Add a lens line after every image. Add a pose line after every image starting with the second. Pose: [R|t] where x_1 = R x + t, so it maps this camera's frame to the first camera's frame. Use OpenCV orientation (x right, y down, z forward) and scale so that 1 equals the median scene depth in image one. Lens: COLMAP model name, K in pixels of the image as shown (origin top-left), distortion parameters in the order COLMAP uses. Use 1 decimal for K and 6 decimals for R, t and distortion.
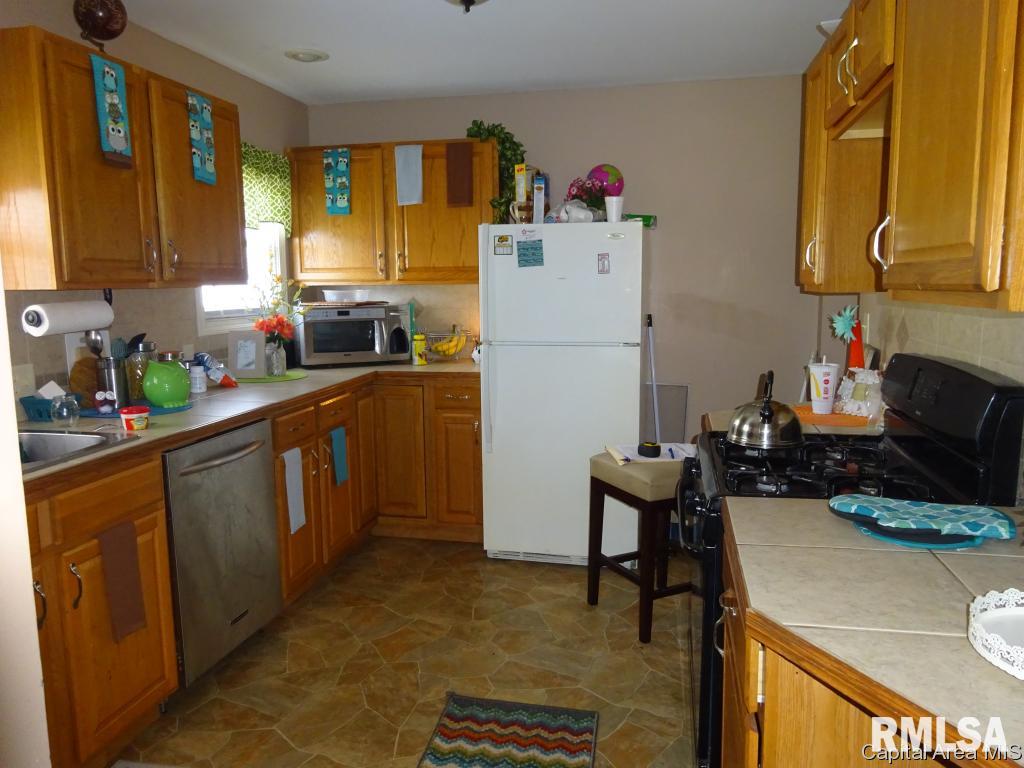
lens RADIAL K [[747.6, 0, 511.3], [0, 747.6, 386.7], [0, 0, 1]] dist [-0.002677, -0.004431]
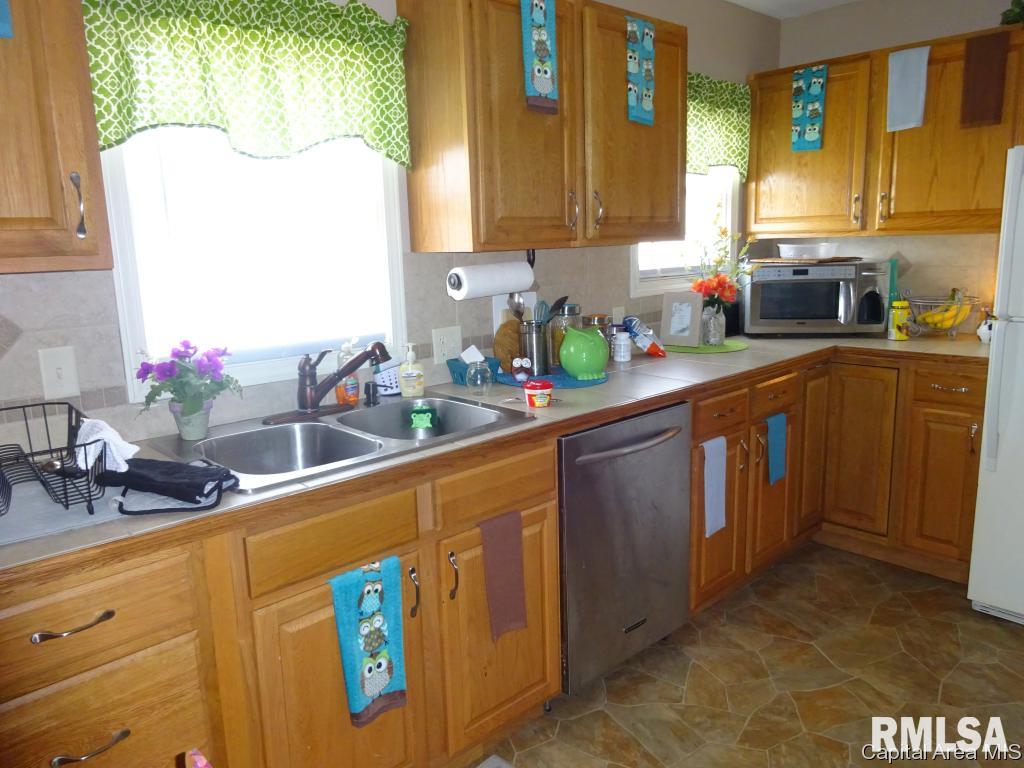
lens RADIAL K [[747.6, 0, 511.3], [0, 747.6, 386.7], [0, 0, 1]] dist [-0.002677, -0.004431]
pose [[0.820808, 0.096136, -0.563056, -0.014775], [-0.057634, 0.994643, 0.085807, -0.033924], [0.568289, -0.037980, 0.821952, 0.186042]]
